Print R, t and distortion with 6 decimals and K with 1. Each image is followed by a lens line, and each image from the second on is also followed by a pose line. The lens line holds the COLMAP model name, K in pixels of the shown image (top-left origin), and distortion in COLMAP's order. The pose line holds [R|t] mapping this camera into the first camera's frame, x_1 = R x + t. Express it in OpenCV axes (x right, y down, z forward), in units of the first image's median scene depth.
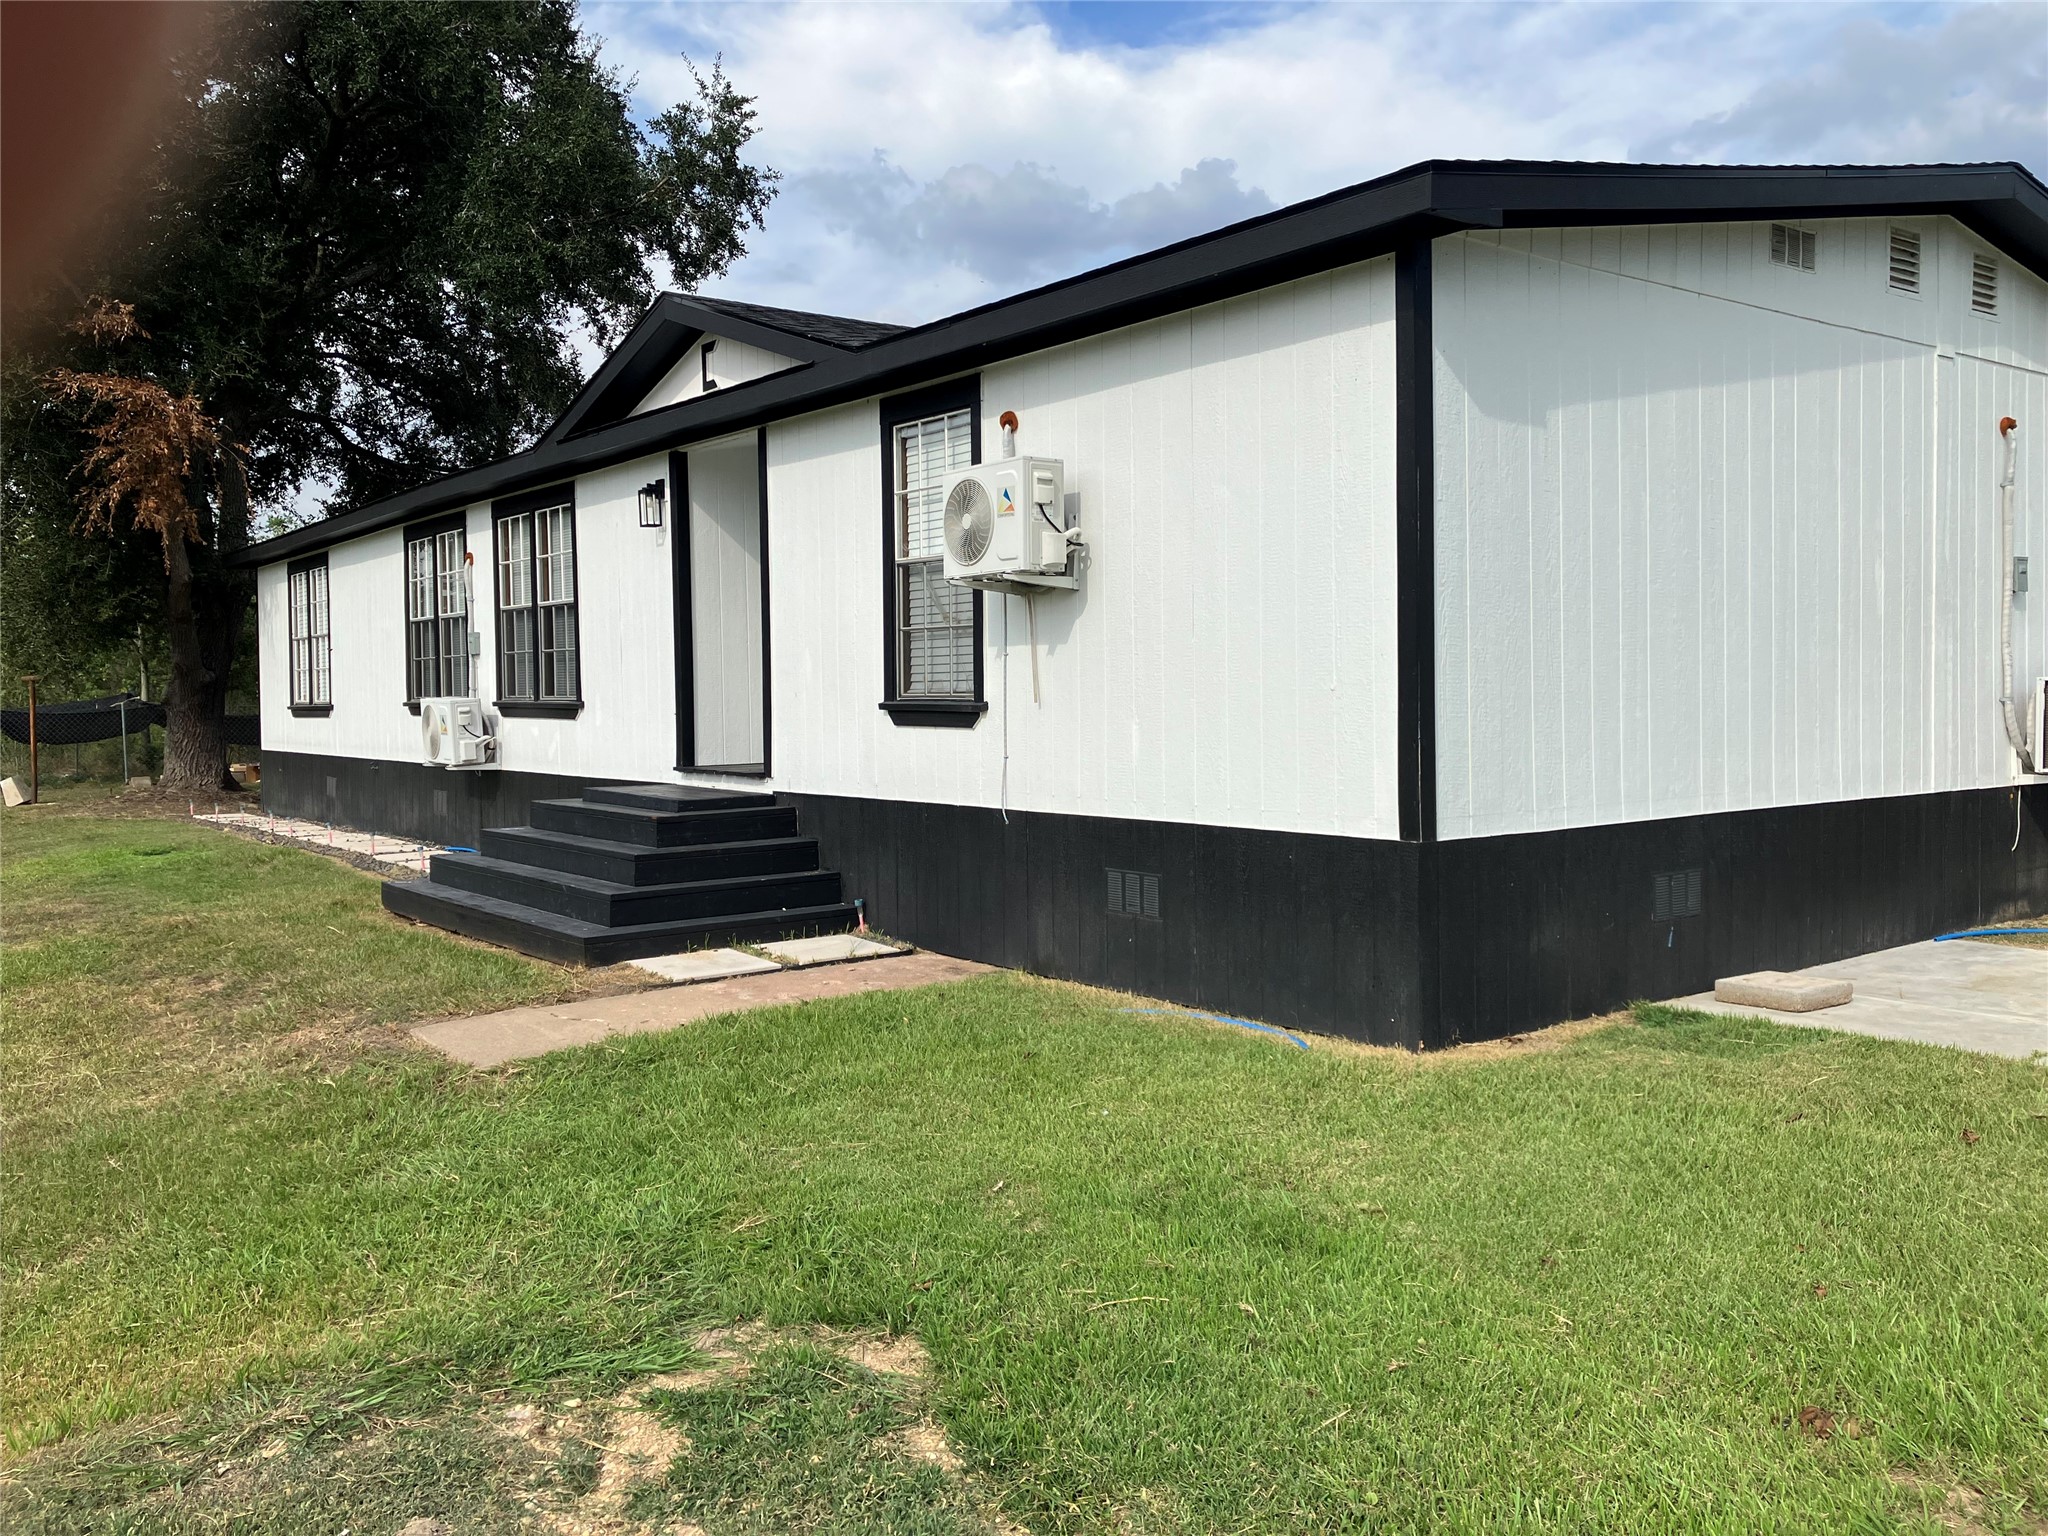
lens RADIAL K [[1698.8, 0, 1026.5], [0, 1698.8, 765.9], [0, 0, 1]] dist [0.042322, -0.064044]
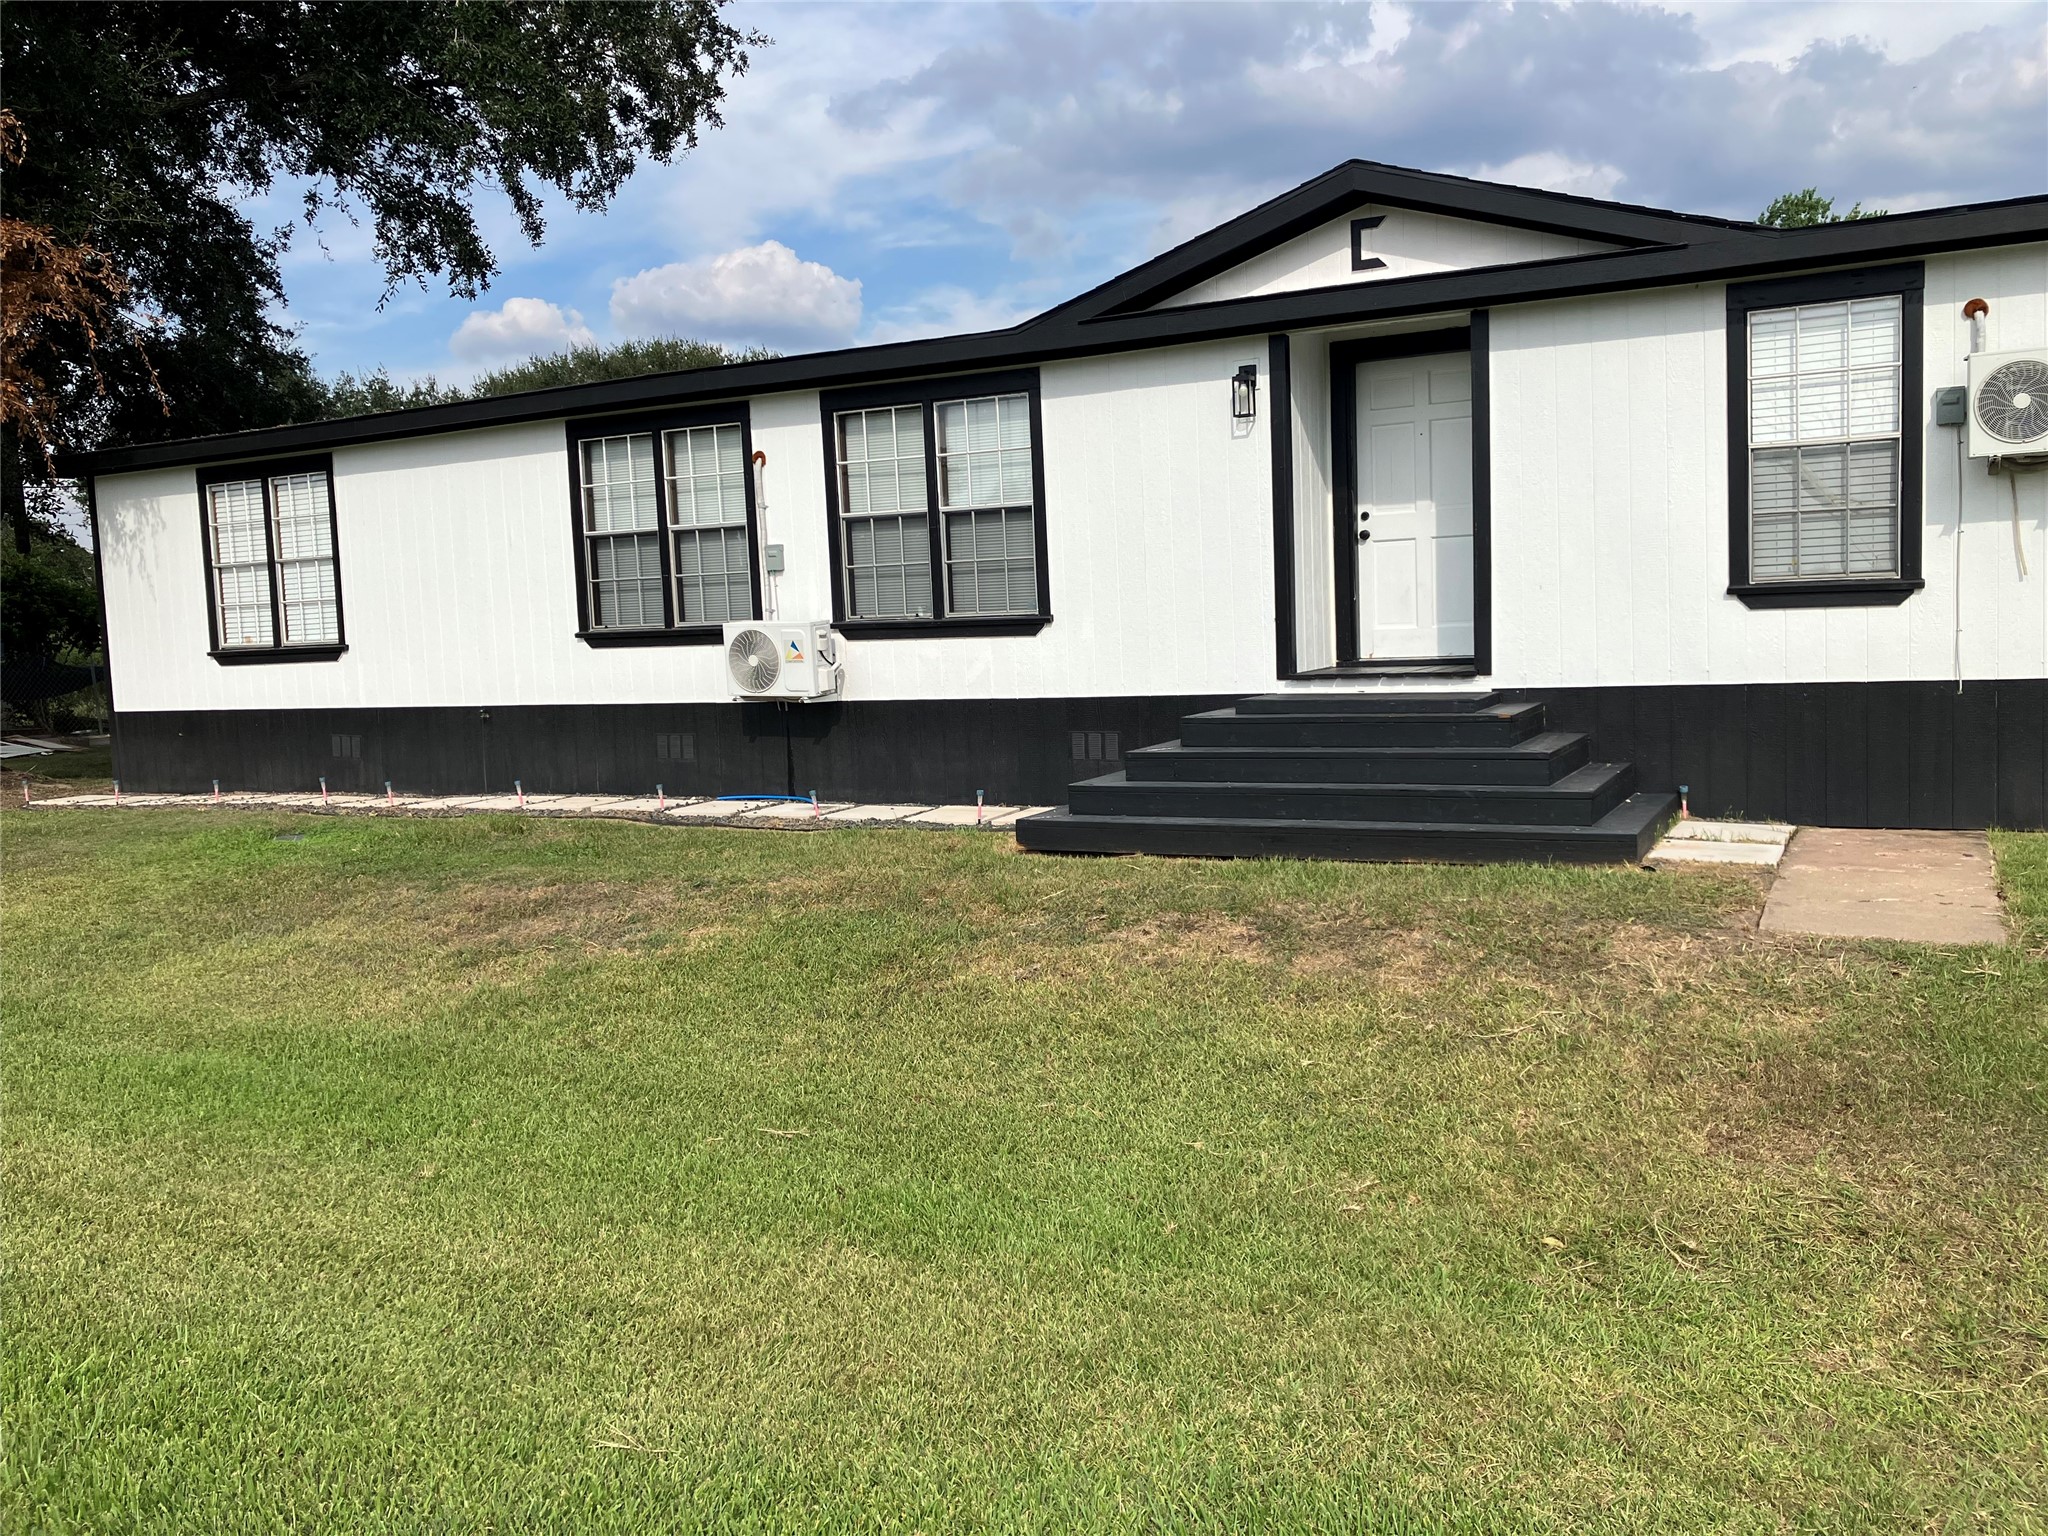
lens RADIAL K [[1698.8, 0, 1024.9], [0, 1698.8, 770.2], [0, 0, 1]] dist [0.042322, -0.064044]
pose [[0.906844, -0.068567, 0.415851, -0.726353], [0.052256, 0.997356, 0.050495, -0.001757], [-0.418214, -0.024060, 0.908030, 0.204199]]
